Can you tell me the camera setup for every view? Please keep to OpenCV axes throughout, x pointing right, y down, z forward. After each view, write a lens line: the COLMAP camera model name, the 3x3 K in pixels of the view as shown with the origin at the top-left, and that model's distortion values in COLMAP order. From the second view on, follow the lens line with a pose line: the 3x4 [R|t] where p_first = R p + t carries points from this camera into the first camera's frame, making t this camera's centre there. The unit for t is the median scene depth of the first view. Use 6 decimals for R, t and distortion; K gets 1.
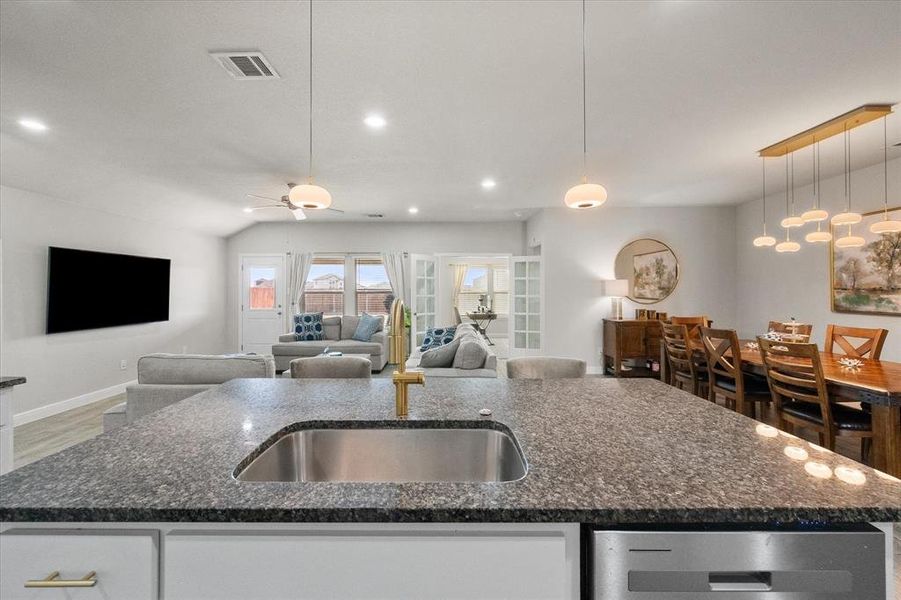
lens RADIAL K [[357.8, 0, 447.7], [0, 357.8, 288.8], [0, 0, 1]] dist [-0.001883, 0.000156]
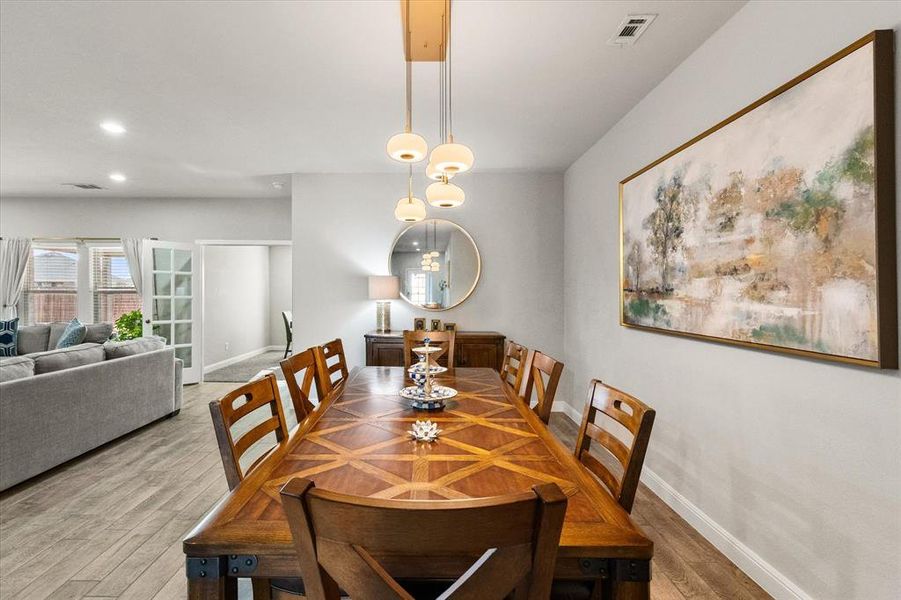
lens RADIAL K [[404.8, 0, 421.5], [0, 404.8, 287.4], [0, 0, 1]] dist [0.000015, 0.000009]
pose [[0.999796, 0.007994, -0.018537, 0.564561], [-0.008161, 0.999927, -0.008946, 0.003586], [0.018464, 0.009095, 0.999788, 0.209047]]
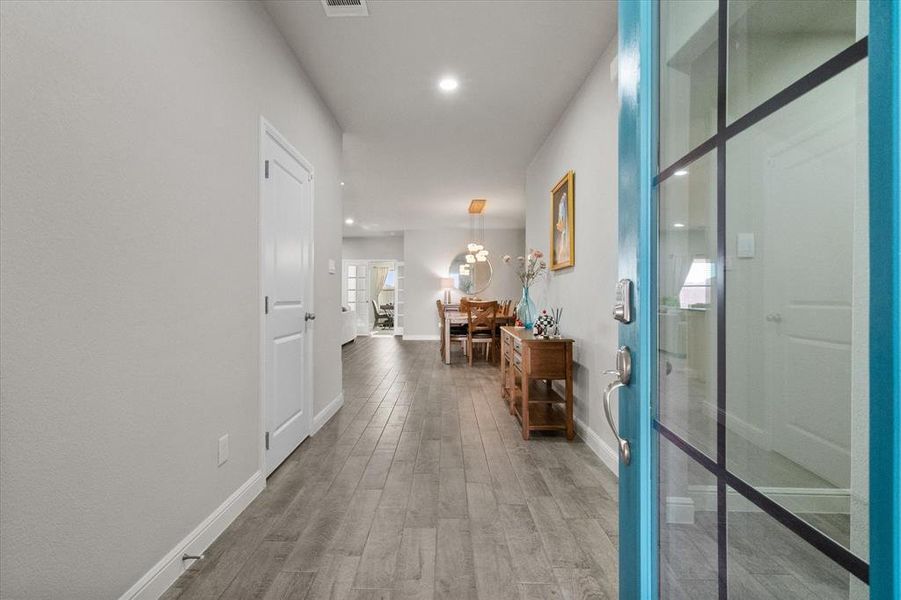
lens RADIAL K [[419.4, 0, 432.1], [0, 419.4, 295.1], [0, 0, 1]] dist [-0.001422, -0.000120]
pose [[0.999545, 0.003227, -0.030004, 0.462245], [-0.003104, 0.999987, 0.004155, 0.041492], [0.030017, -0.004060, 0.999541, -0.804900]]
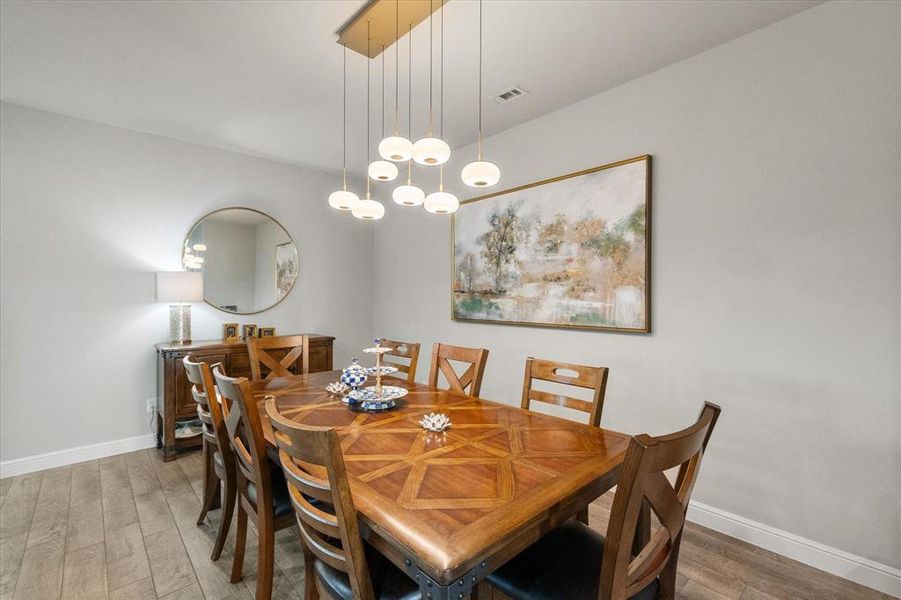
lens RADIAL K [[400.4, 0, 451.8], [0, 400.4, 302.2], [0, 0, 1]] dist [-0.001721, -0.000217]
pose [[0.736367, -0.004724, 0.676566, 0.366303], [-0.008937, 0.999820, 0.016708, 0.007019], [-0.676523, -0.018350, 0.736192, 0.268317]]
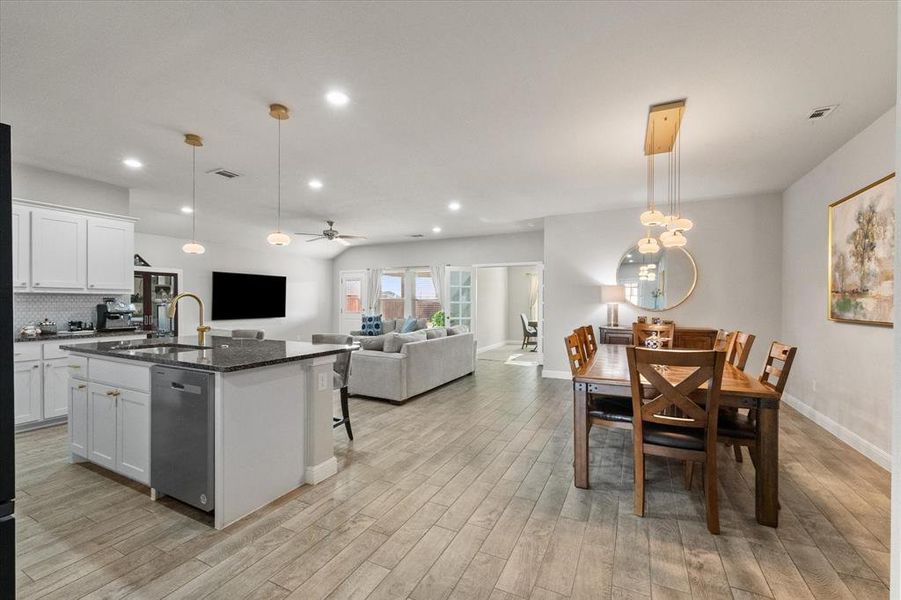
lens RADIAL K [[370.6, 0, 451.3], [0, 370.6, 304.9], [0, 0, 1]] dist [0.000560, 0.000136]
pose [[0.896372, 0.007324, -0.443242, 0.528381], [-0.001733, 0.999914, 0.013018, 0.015206], [0.443299, -0.010900, 0.896308, -0.091022]]
